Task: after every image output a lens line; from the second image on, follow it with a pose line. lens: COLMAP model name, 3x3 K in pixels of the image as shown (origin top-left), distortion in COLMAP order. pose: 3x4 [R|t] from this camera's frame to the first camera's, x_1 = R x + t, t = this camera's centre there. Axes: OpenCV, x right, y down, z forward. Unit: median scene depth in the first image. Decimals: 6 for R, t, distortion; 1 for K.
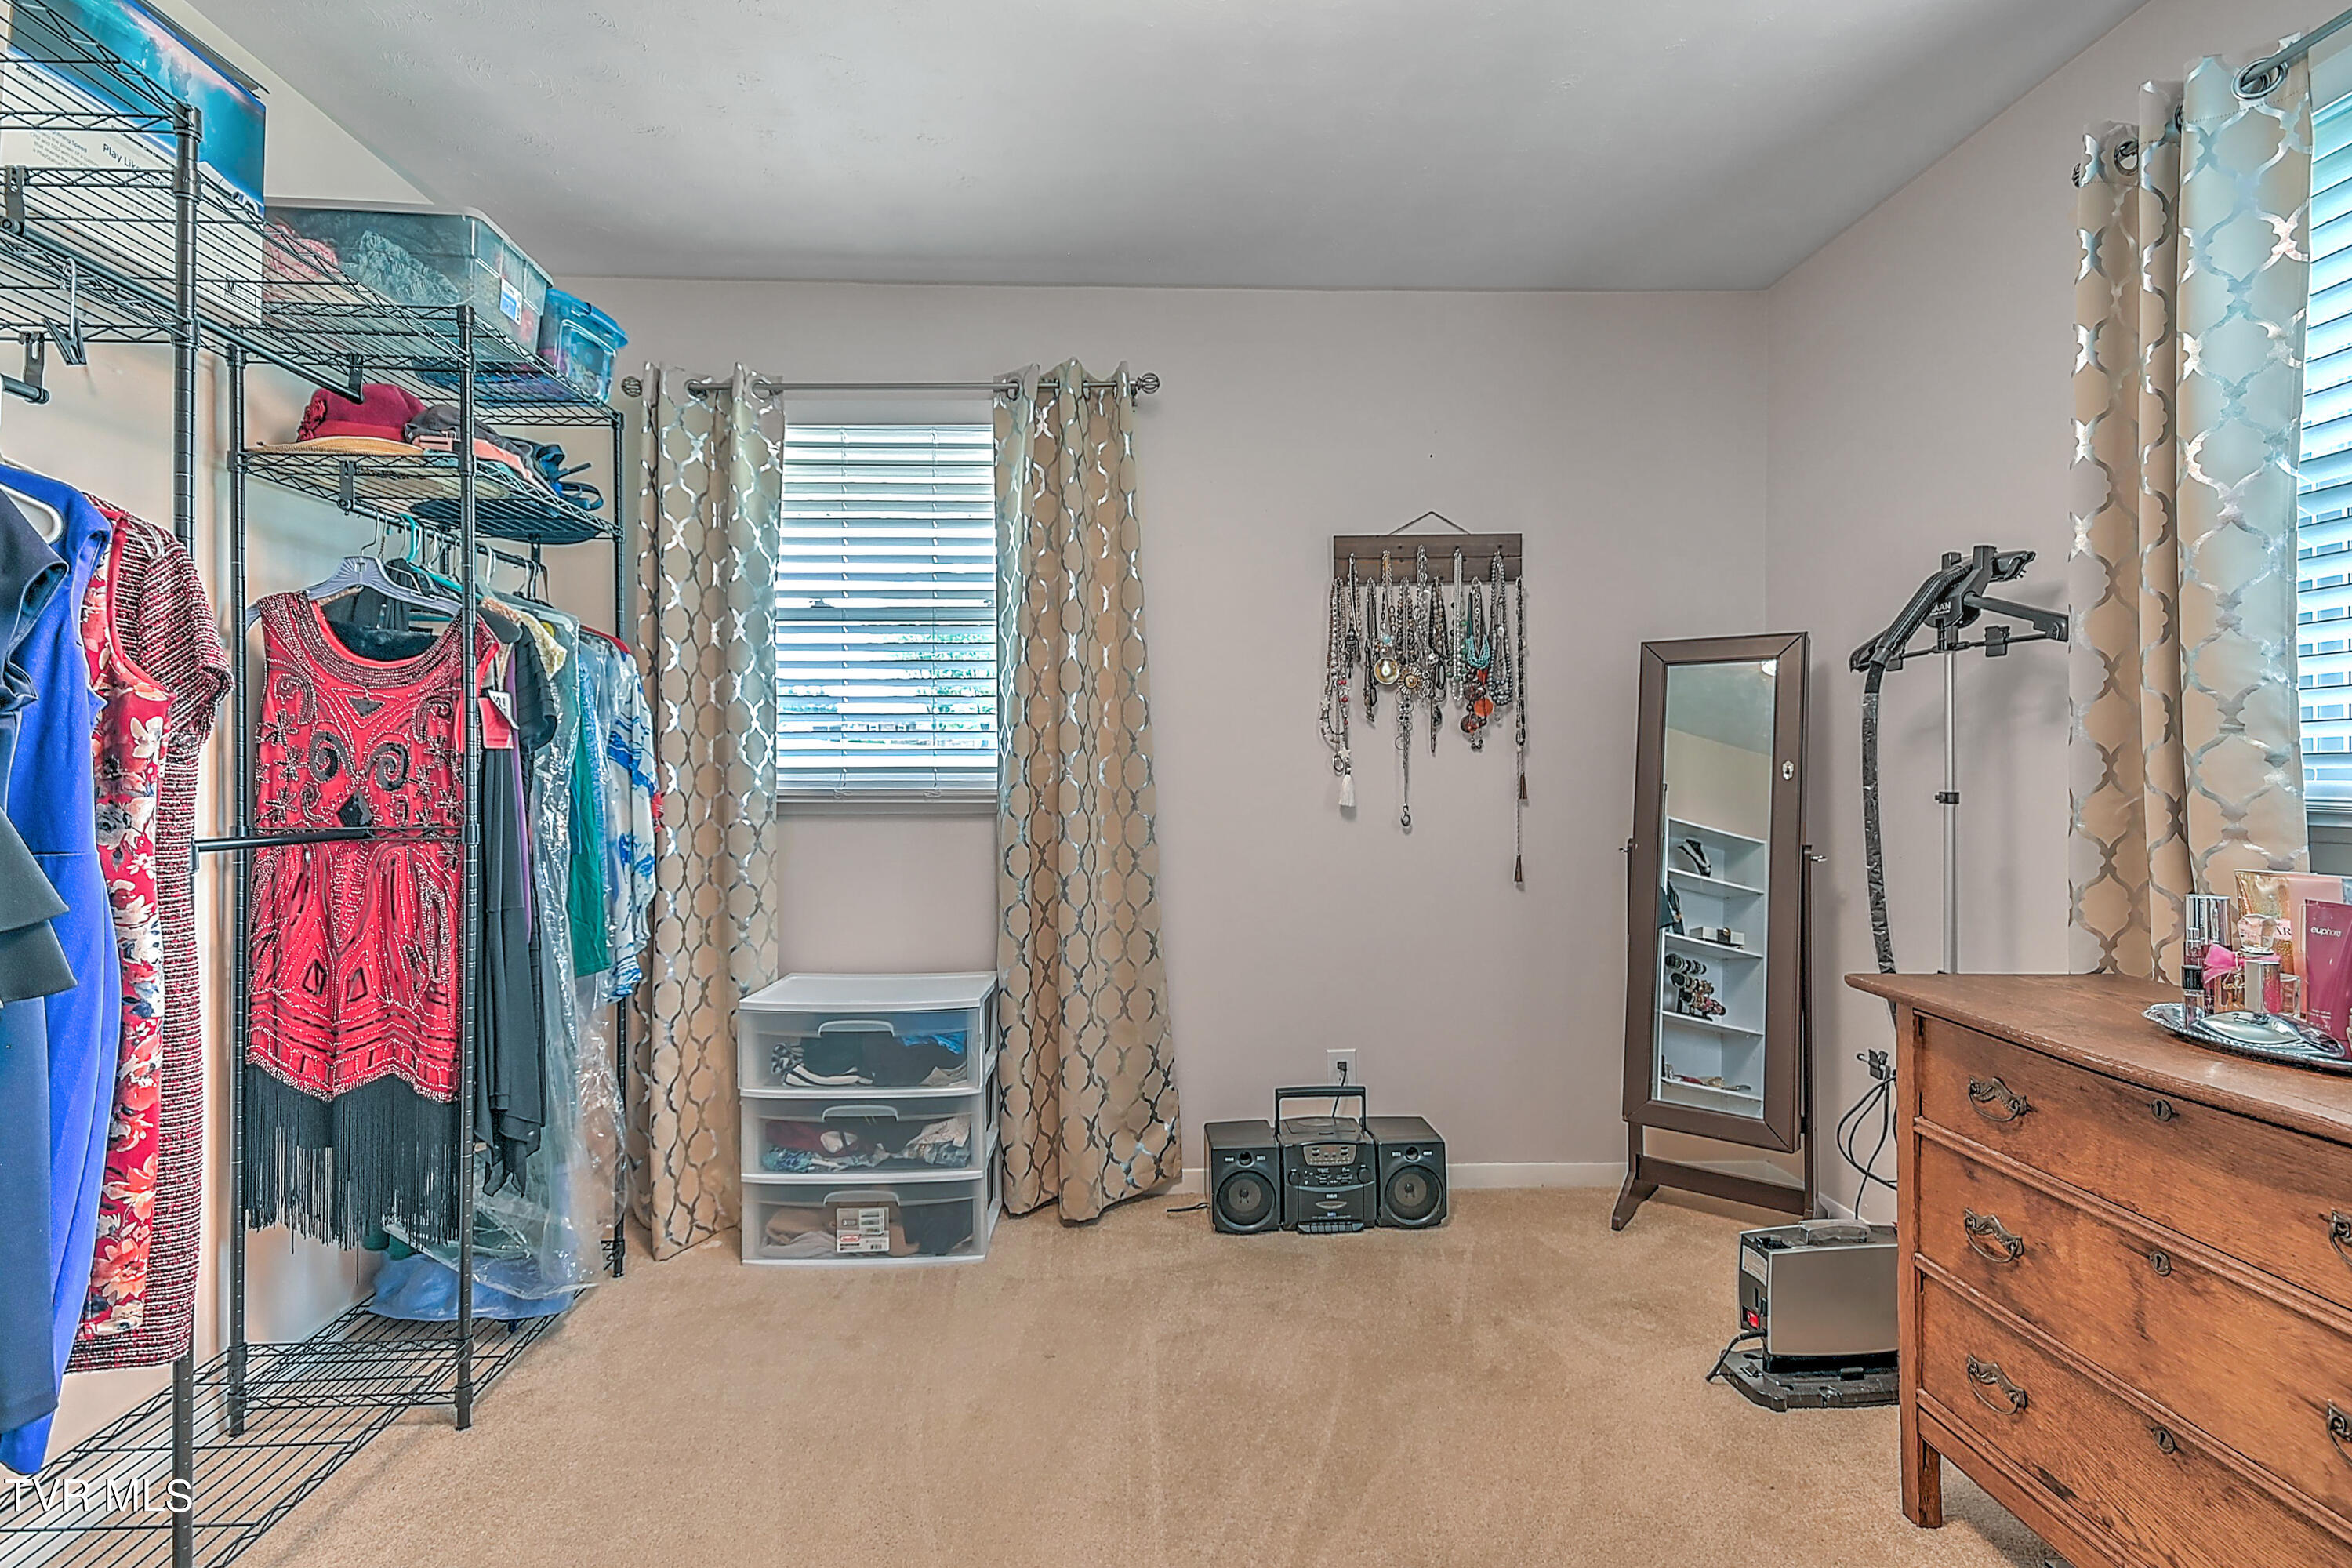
lens RADIAL K [[1107.0, 0, 1176.7], [0, 1107.0, 760.0], [0, 0, 1]] dist [0.026646, -0.008962]
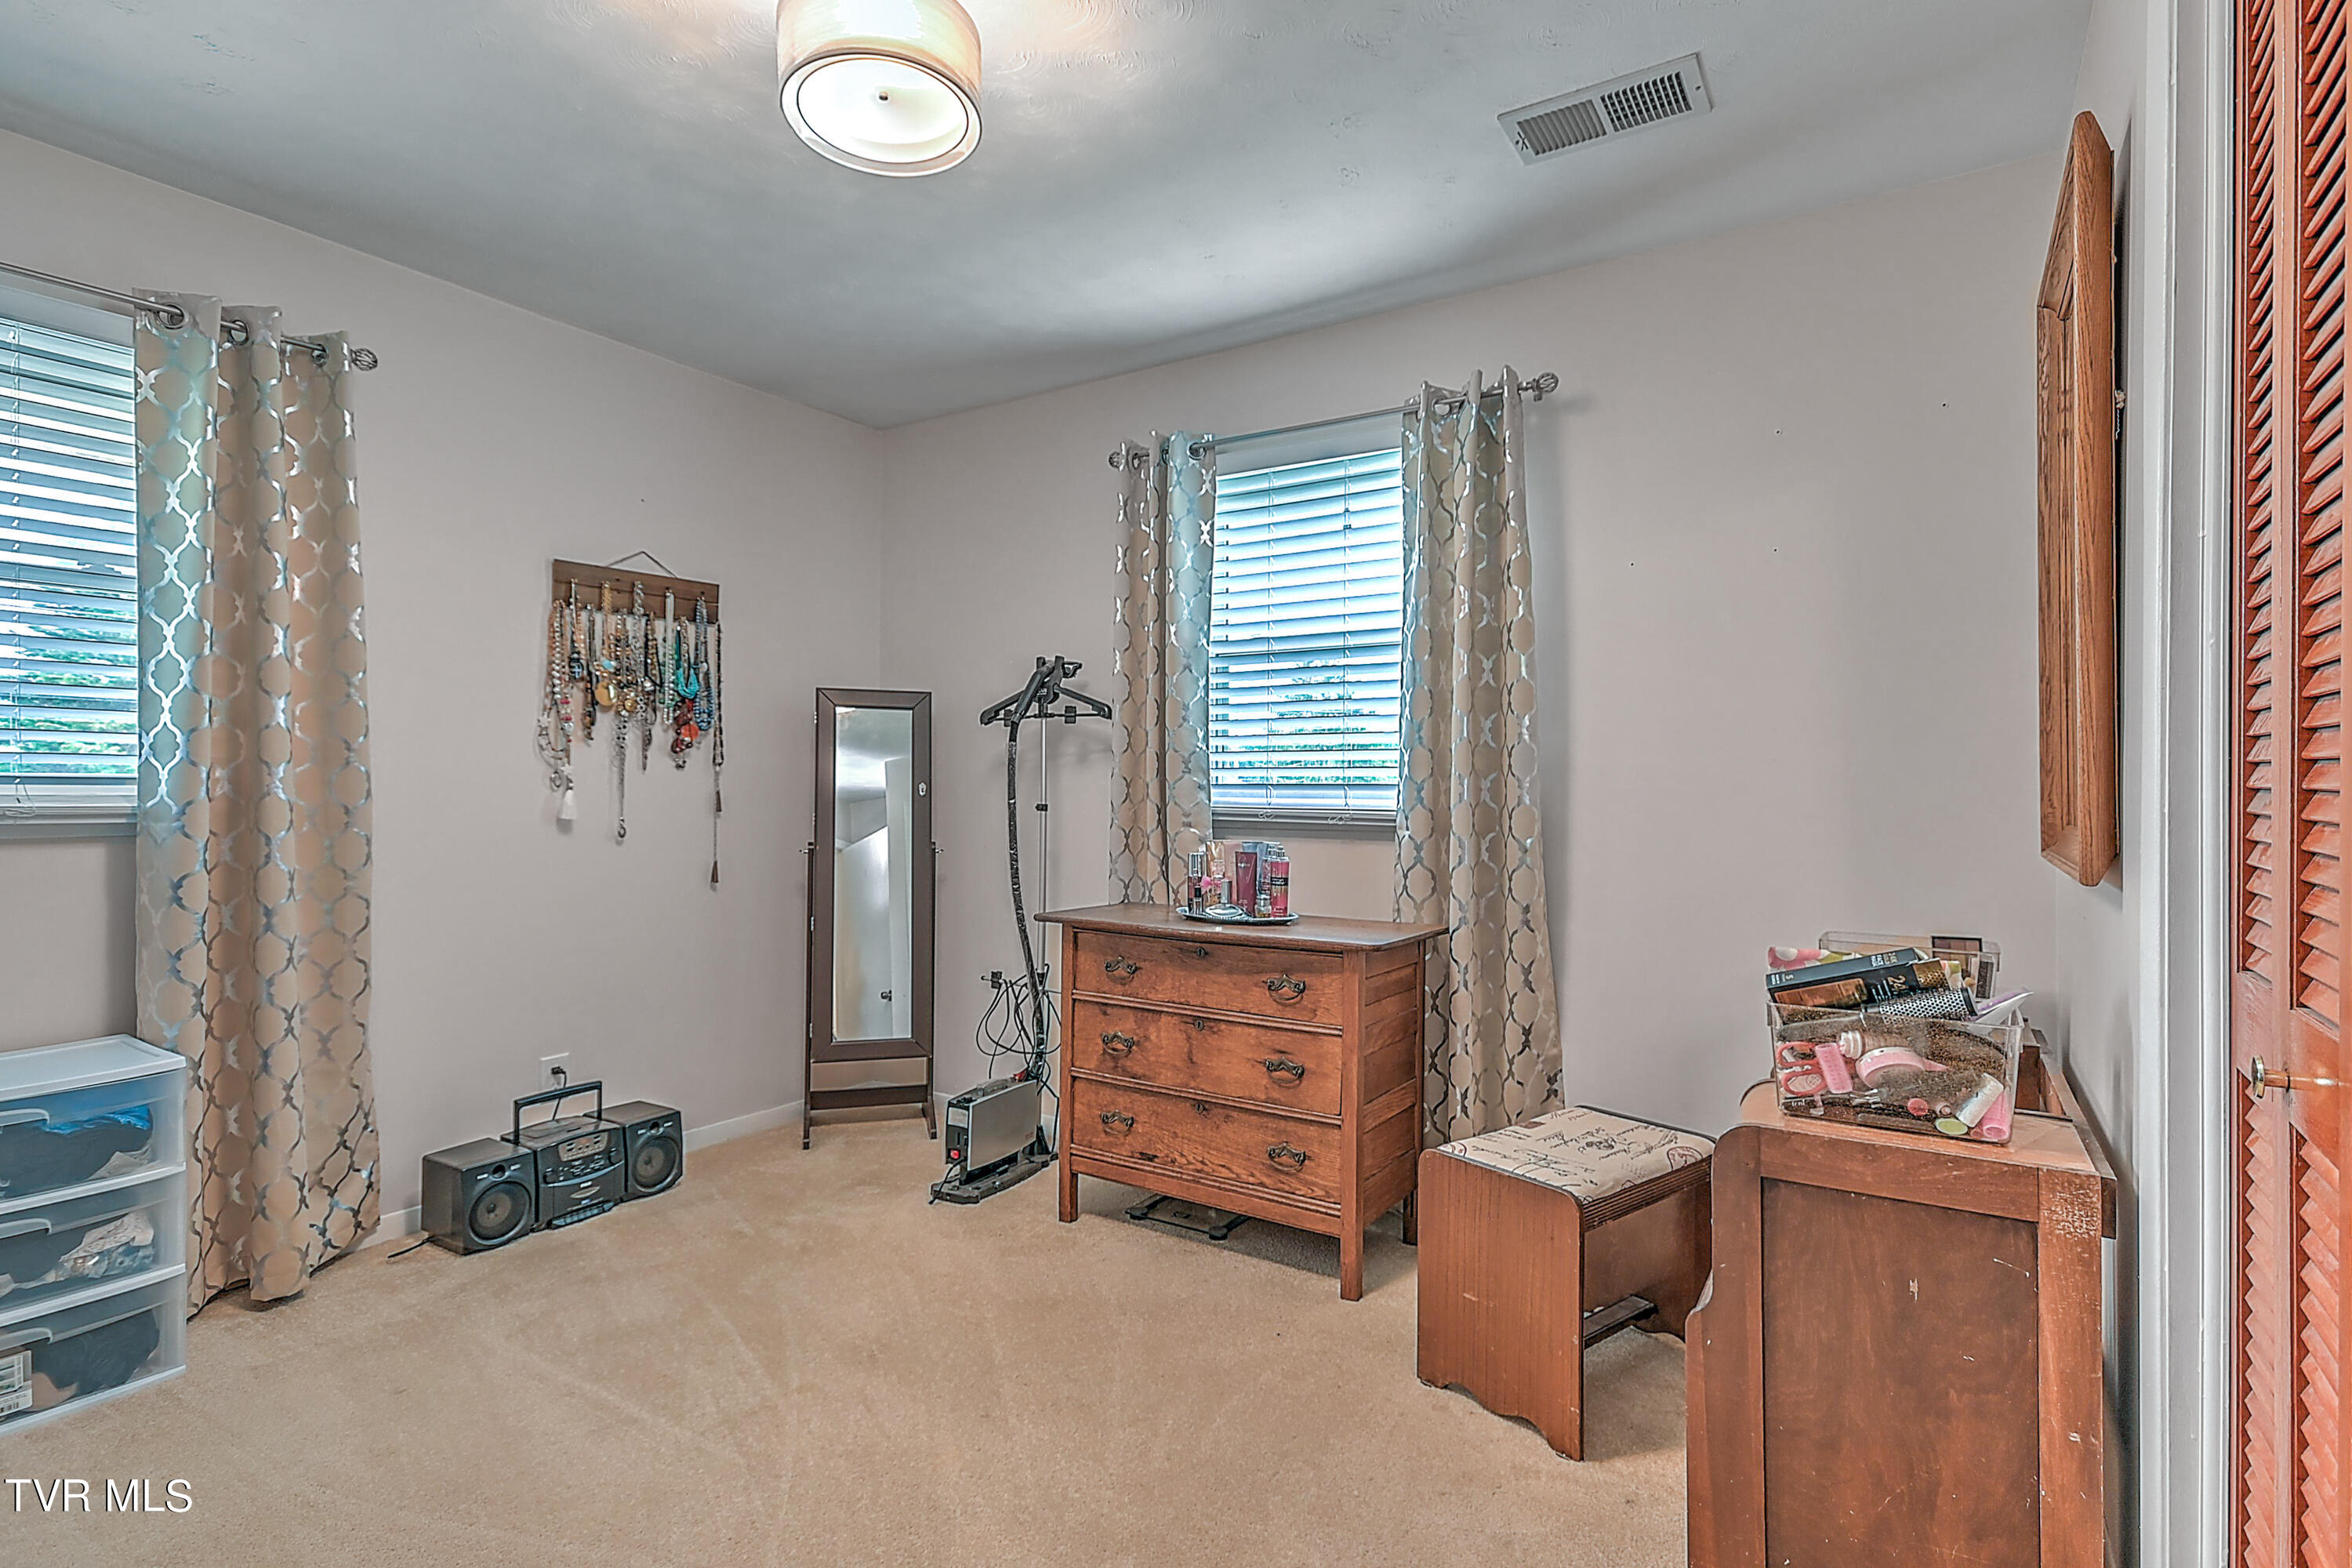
lens RADIAL K [[1128.1, 0, 1174.2], [0, 1128.1, 771.8], [0, 0, 1]] dist [0.018591, -0.000477]
pose [[0.585928, 0.019564, 0.810127, -0.422904], [-0.017625, 0.999780, -0.011397, -0.002250], [-0.810171, -0.007601, 0.586144, -0.097247]]
